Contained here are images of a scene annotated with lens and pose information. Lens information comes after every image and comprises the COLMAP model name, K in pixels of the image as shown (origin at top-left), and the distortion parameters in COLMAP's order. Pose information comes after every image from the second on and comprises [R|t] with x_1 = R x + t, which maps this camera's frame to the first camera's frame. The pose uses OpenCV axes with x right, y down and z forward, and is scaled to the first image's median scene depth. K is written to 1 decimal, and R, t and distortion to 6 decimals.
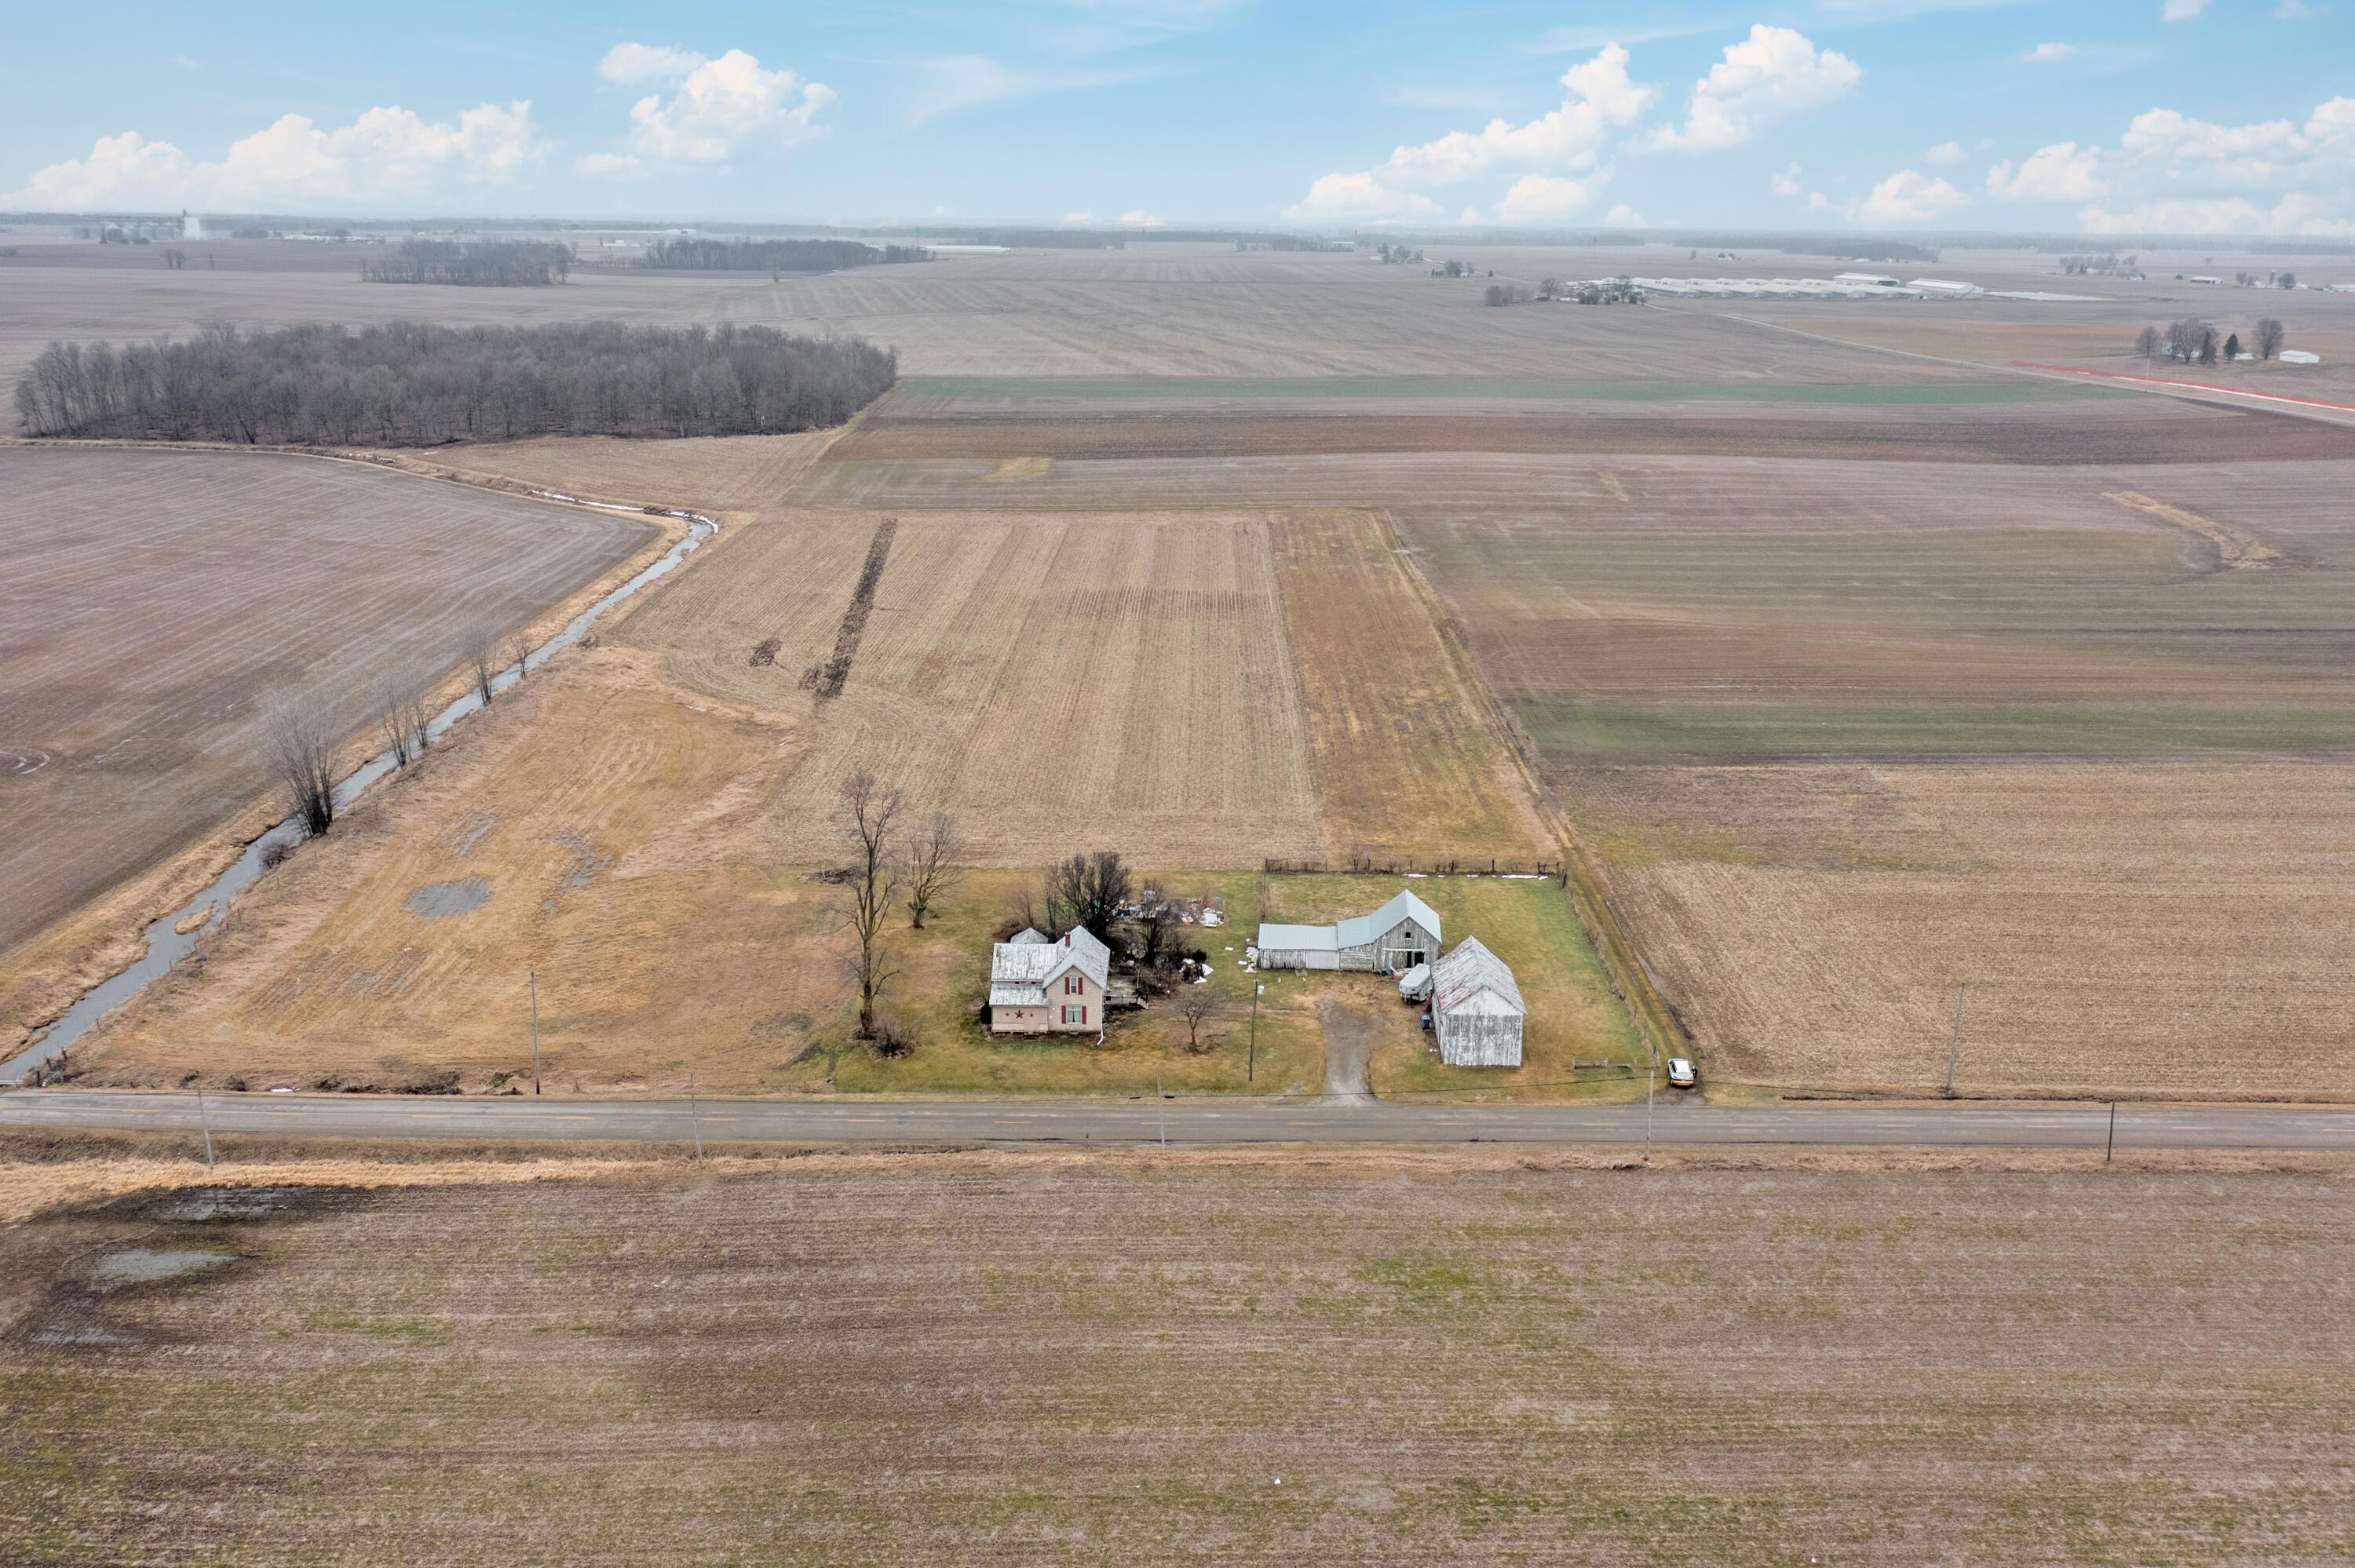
lens RADIAL K [[1908.6, 0, 1177.5], [0, 1908.6, 784.0], [0, 0, 1]] dist [-0.008431, 0.000088]
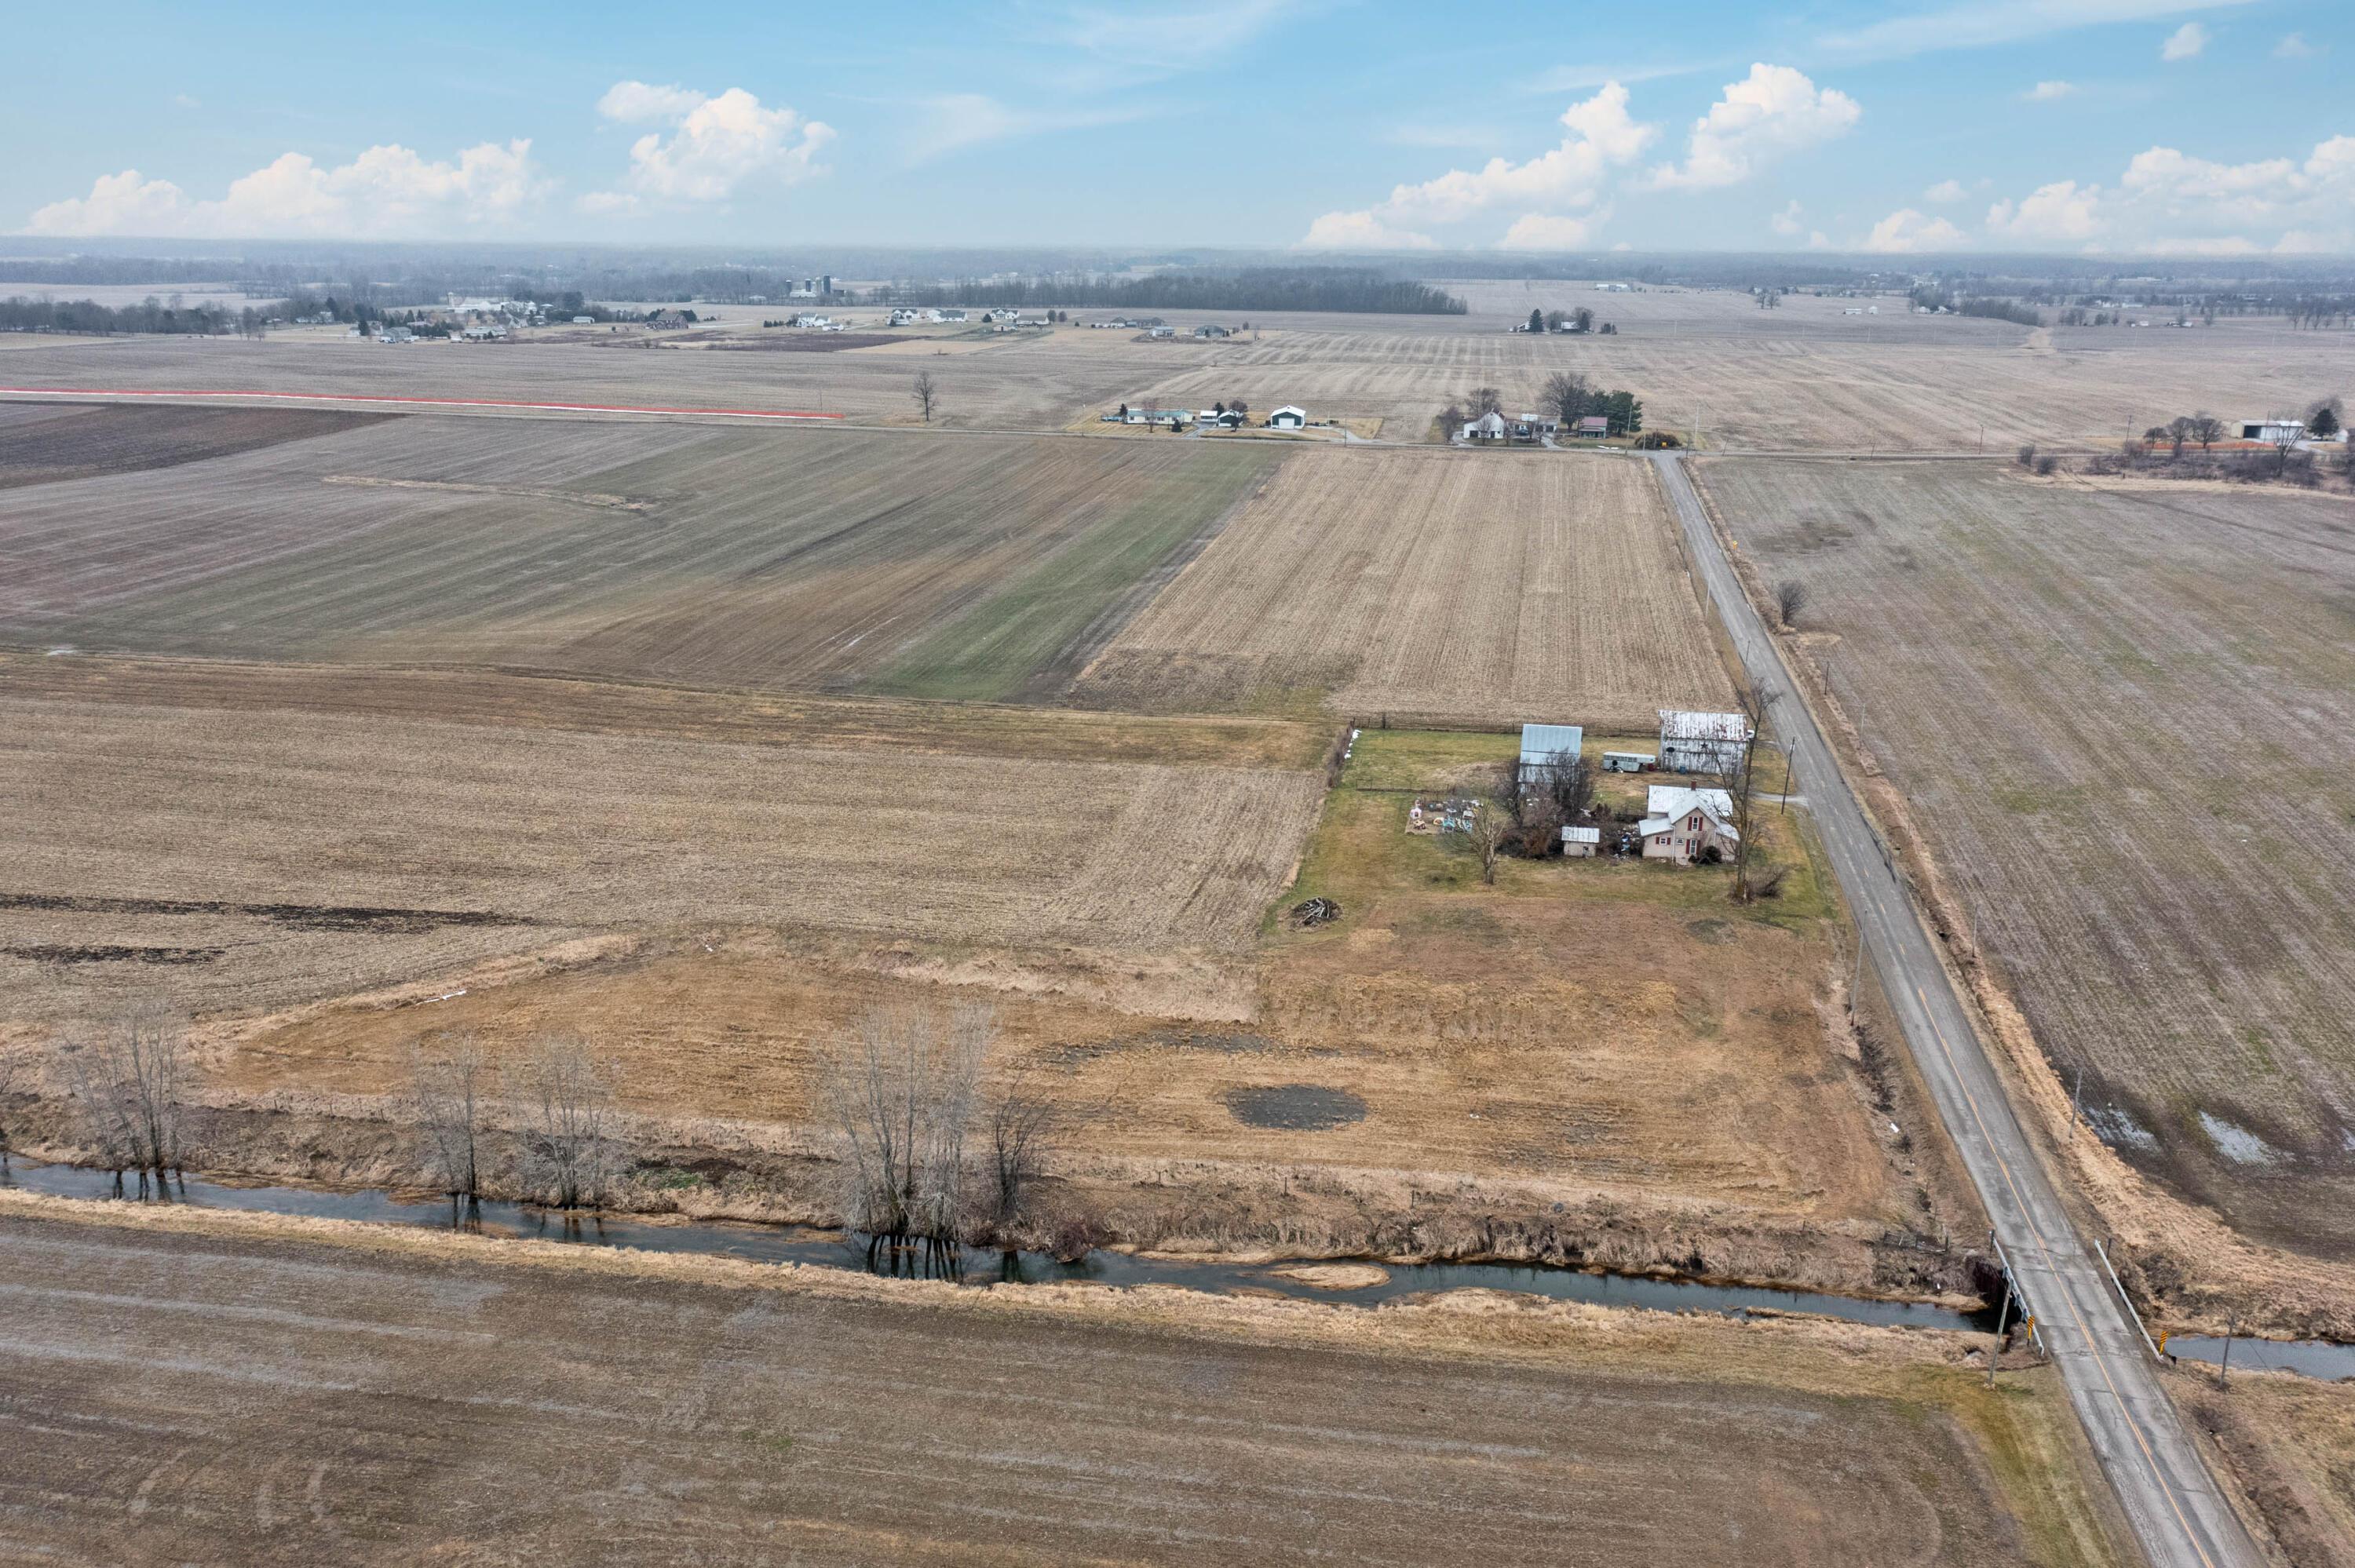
lens RADIAL K [[1908.6, 0, 1177.5], [0, 1908.6, 784.0], [0, 0, 1]] dist [-0.008431, 0.000088]
pose [[0.168414, -0.280497, 0.944965, -1.220892], [0.277283, 0.933428, 0.227654, -0.282710], [-0.945913, 0.223682, 0.234979, 0.941490]]
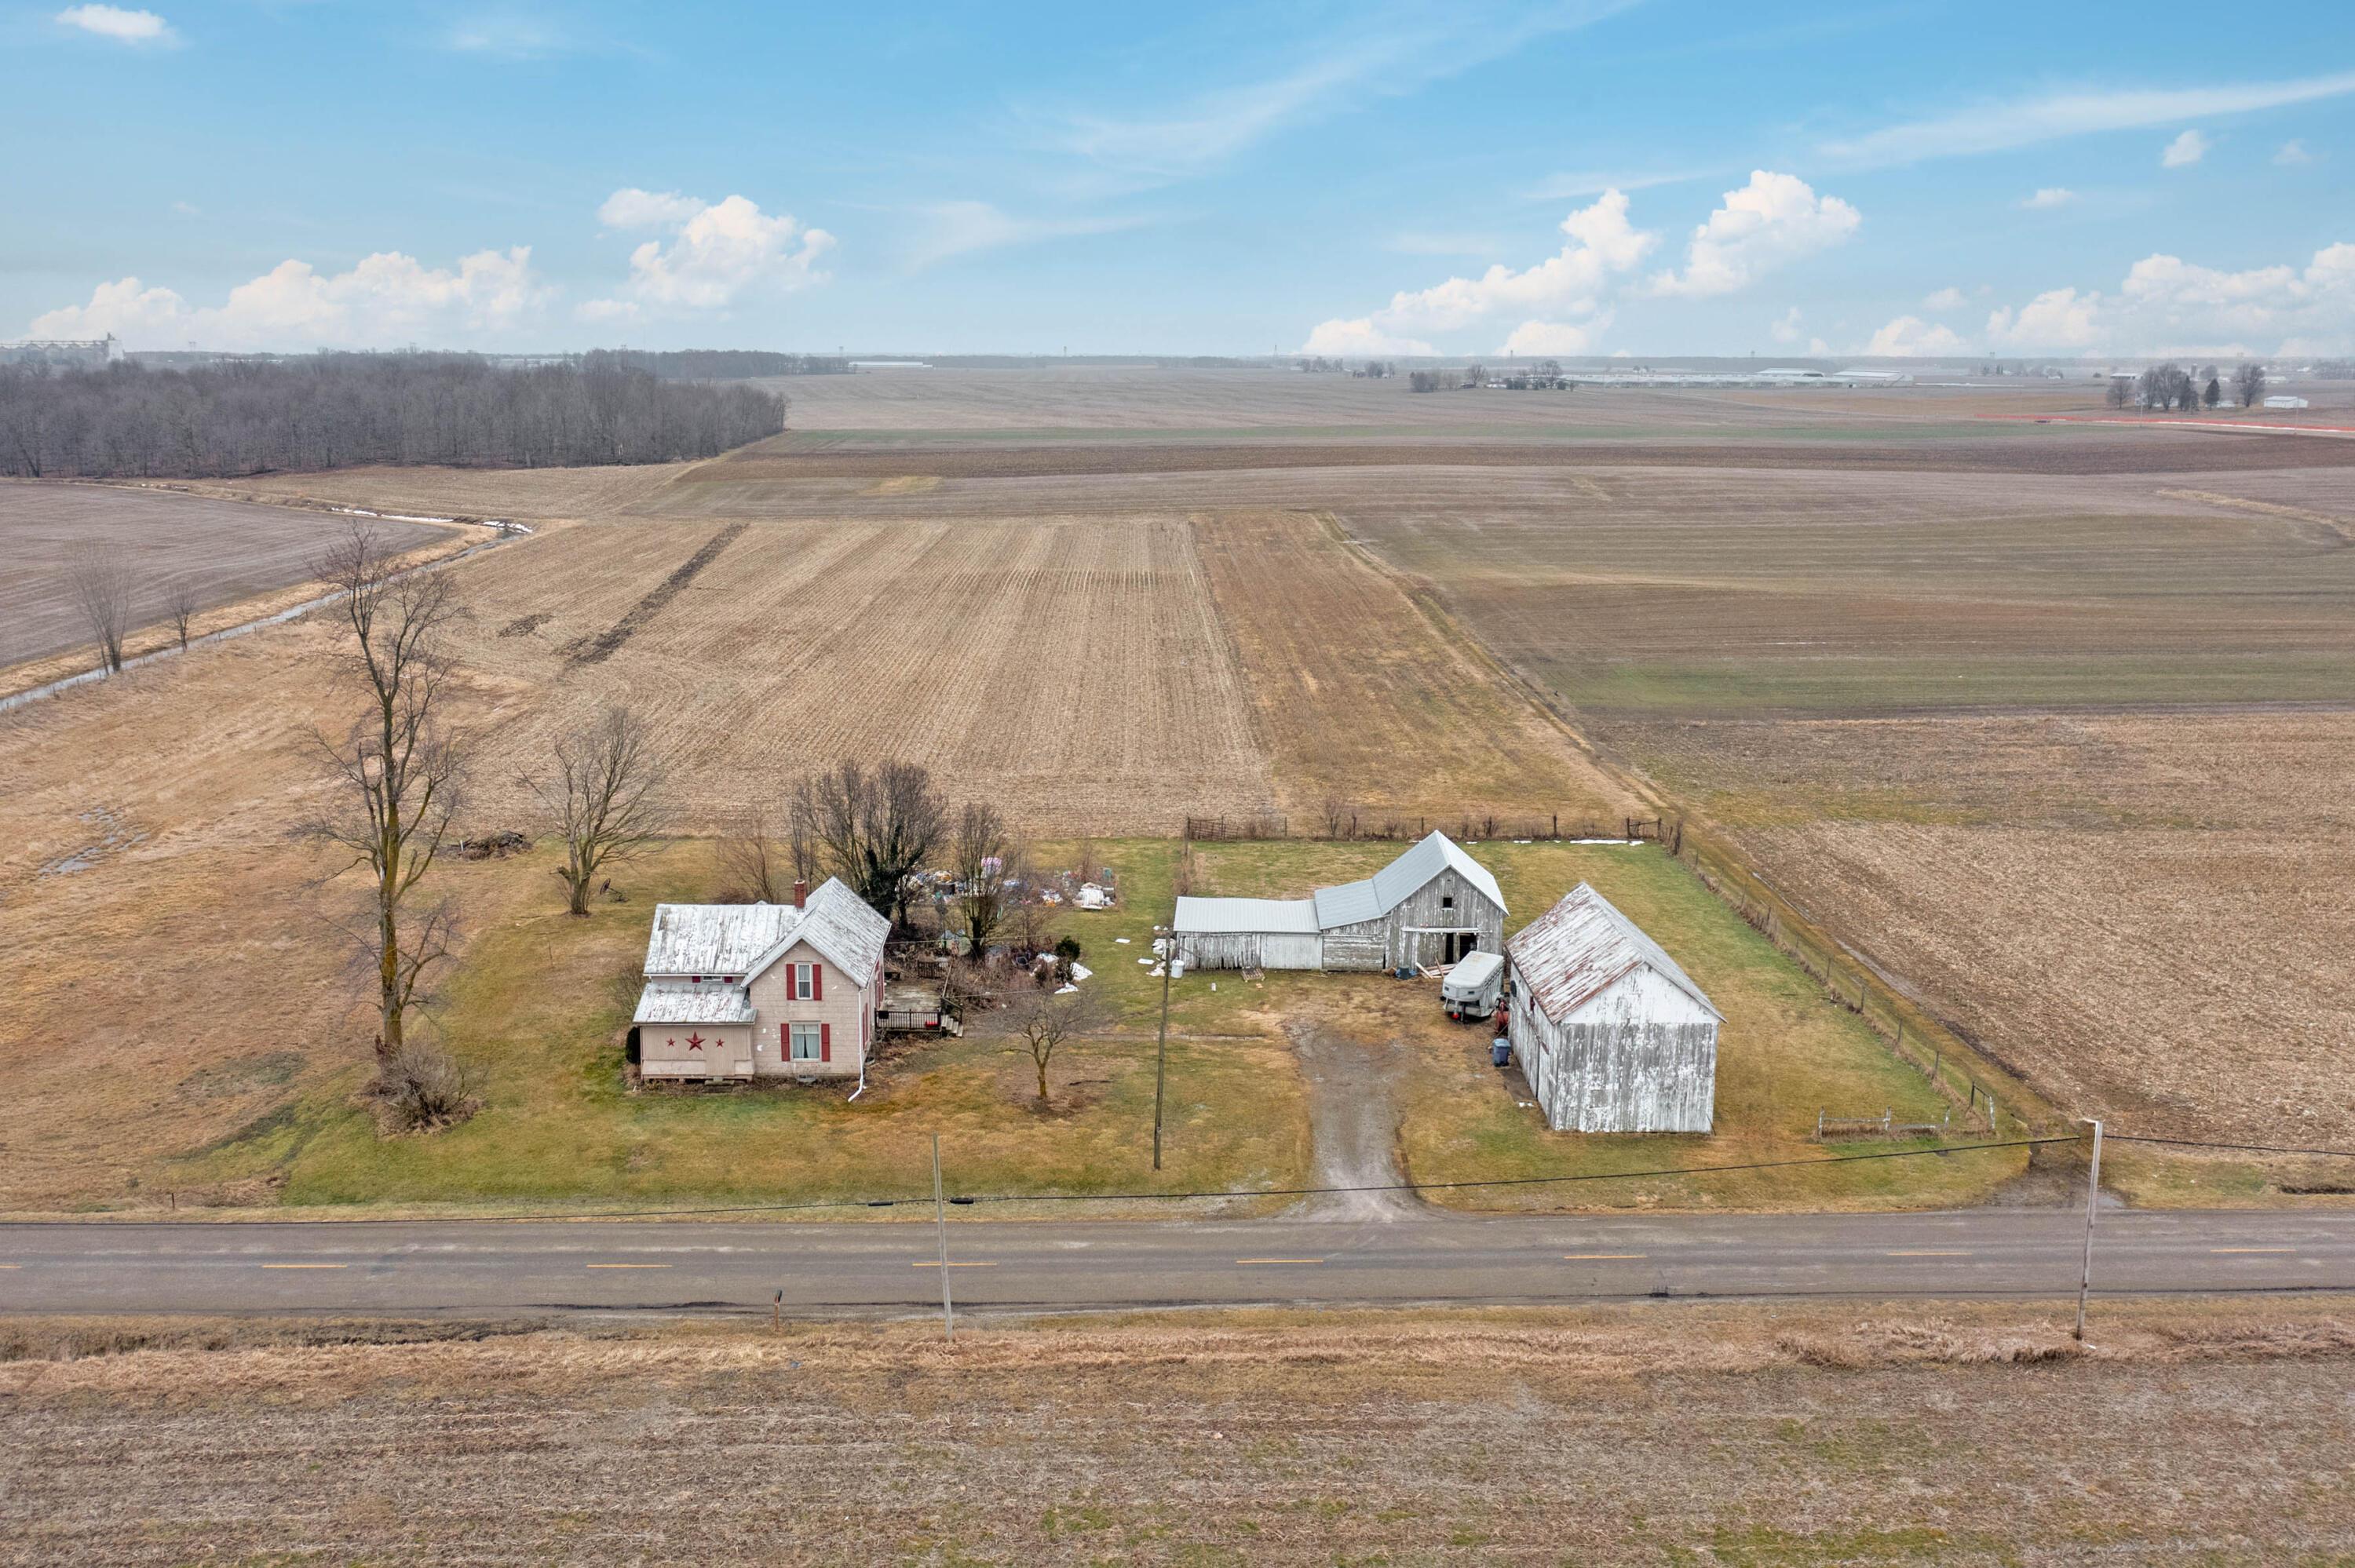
lens RADIAL K [[1917.1, 0, 1219.5], [0, 1917.1, 656.6], [0, 0, 1]] dist [-0.008660, -0.004172]
pose [[0.997990, 0.006158, 0.063068, 0.020261], [0.001982, 0.991747, -0.128197, 0.079262], [-0.063337, 0.128065, 0.989741, 0.448838]]
